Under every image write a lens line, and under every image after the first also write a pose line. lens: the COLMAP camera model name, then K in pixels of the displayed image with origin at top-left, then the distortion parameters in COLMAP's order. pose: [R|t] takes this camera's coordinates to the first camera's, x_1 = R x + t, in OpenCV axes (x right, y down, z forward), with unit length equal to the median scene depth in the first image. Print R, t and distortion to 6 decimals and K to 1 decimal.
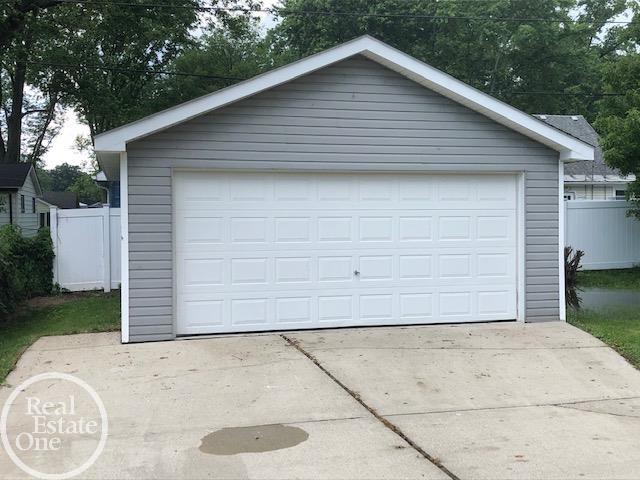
lens RADIAL K [[748.9, 0, 320.1], [0, 748.9, 240.5], [0, 0, 1]] dist [0.038277, 0.000000]
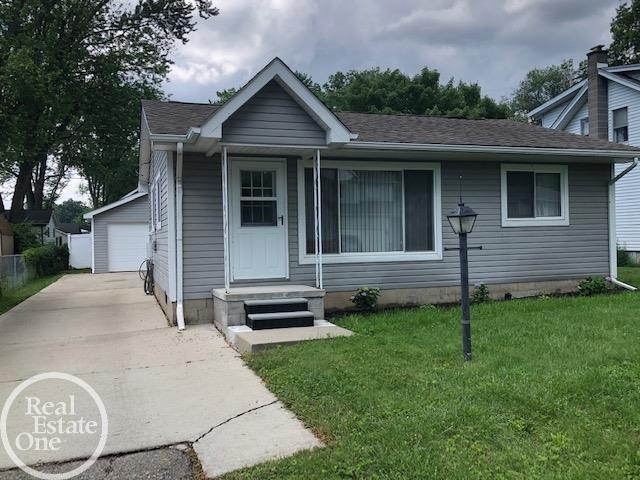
lens RADIAL K [[606.5, 0, 320.9], [0, 606.5, 239.5], [0, 0, 1]] dist [-0.008993, 0.000000]
pose [[0.997707, -0.016217, 0.065710, 0.089036], [0.018059, 0.999458, -0.027541, 0.011199], [-0.065228, 0.028665, 0.997459, -0.271579]]
